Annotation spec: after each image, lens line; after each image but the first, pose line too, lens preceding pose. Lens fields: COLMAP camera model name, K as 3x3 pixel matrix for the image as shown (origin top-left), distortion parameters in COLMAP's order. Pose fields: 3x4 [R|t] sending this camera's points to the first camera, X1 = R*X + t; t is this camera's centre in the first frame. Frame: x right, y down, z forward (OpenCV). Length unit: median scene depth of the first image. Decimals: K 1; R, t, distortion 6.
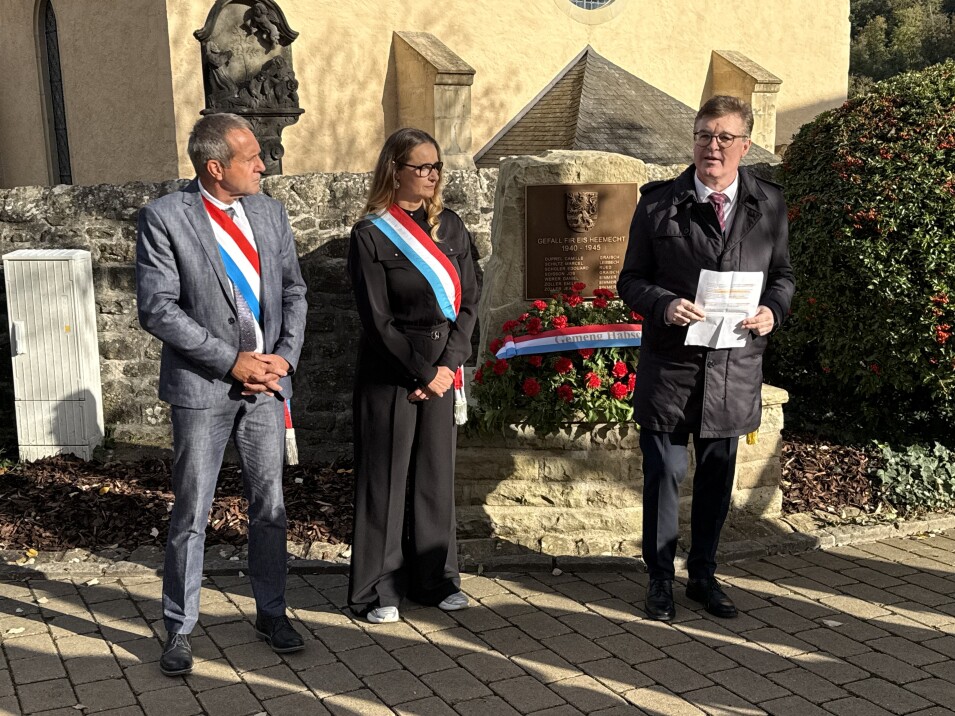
lens RADIAL K [[1178.5, 0, 477.5], [0, 1178.5, 358.0], [0, 0, 1]] dist [0.153140, -0.013828]
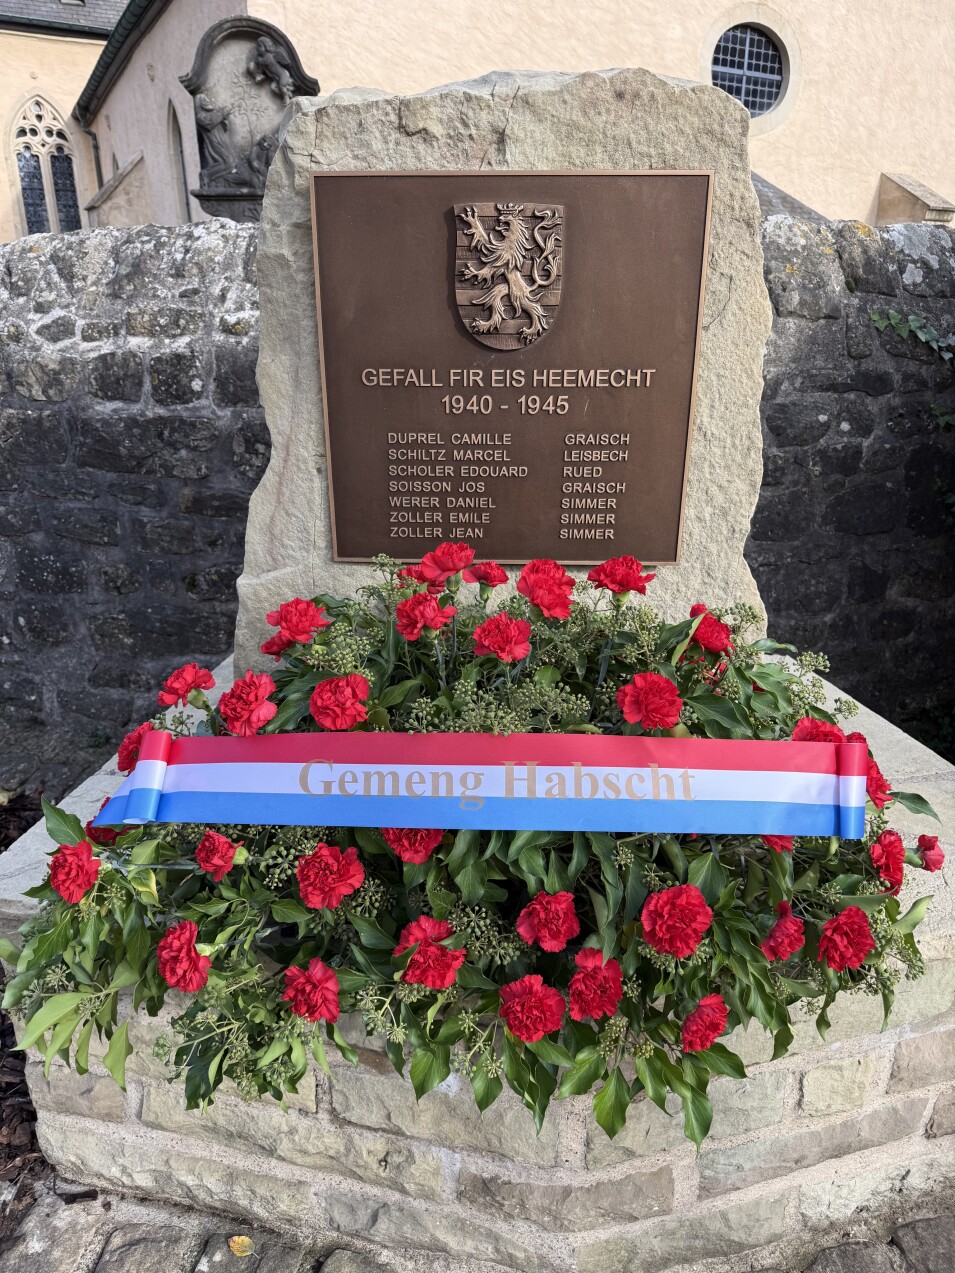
lens RADIAL K [[890.6, 0, 481.7], [0, 890.6, 641.1], [0, 0, 1]] dist [-0.002417, -0.000568]
pose [[0.983086, 0.079707, -0.164891, 0.104731], [-0.047068, 0.980044, 0.193129, -0.064929], [0.176994, -0.182102, 0.967219, 0.642645]]
